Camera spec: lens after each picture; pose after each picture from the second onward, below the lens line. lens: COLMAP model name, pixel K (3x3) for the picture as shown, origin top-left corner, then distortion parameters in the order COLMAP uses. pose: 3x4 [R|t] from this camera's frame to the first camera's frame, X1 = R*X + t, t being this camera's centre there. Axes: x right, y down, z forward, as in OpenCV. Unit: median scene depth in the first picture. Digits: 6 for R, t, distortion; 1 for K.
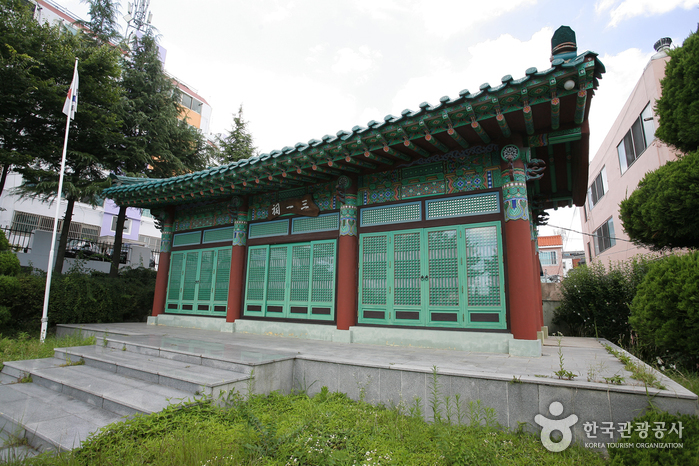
lens RADIAL K [[376.3, 0, 350.2], [0, 376.3, 217.8], [0, 0, 1]] dist [-0.050208, 0.000110]
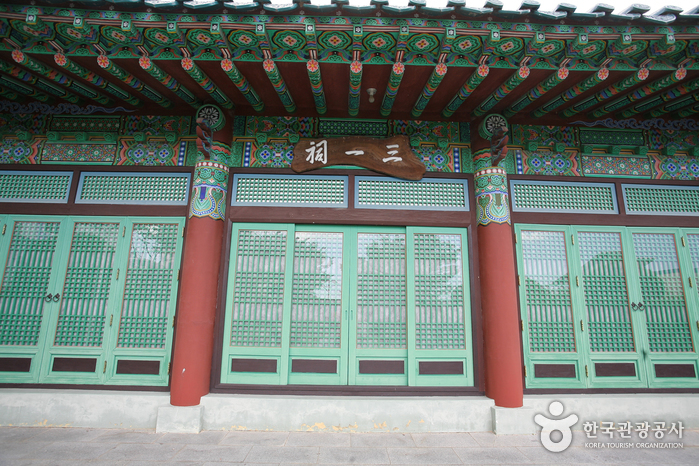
lens RADIAL K [[335.8, 0, 349.5], [0, 335.8, 233.0], [0, 0, 1]] dist [-0.058220, 0.022082]
pose [[0.839150, 0.104487, 0.533769, -0.392584], [-0.121363, 0.992602, -0.003507, 0.078461], [-0.530186, -0.061837, 0.845623, 0.636917]]
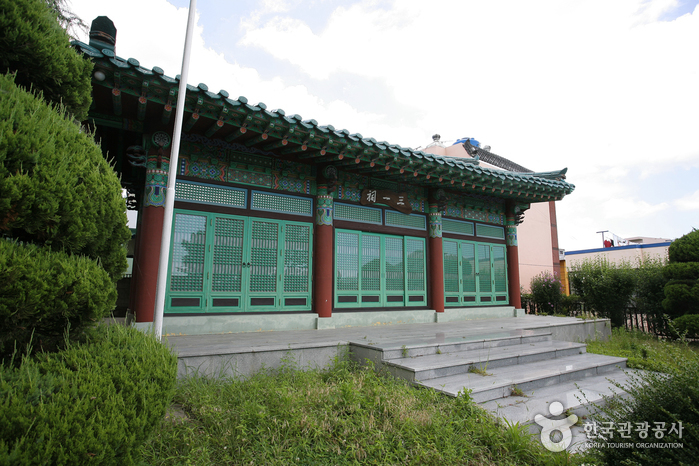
lens RADIAL K [[351.5, 0, 350.3], [0, 351.5, 242.0], [0, 0, 1]] dist [-0.057051, -0.000022]
pose [[0.462034, 0.107995, 0.880262, -1.031363], [-0.193003, 0.981013, -0.019051, 0.124386], [-0.865607, -0.161091, 0.474105, 0.627711]]
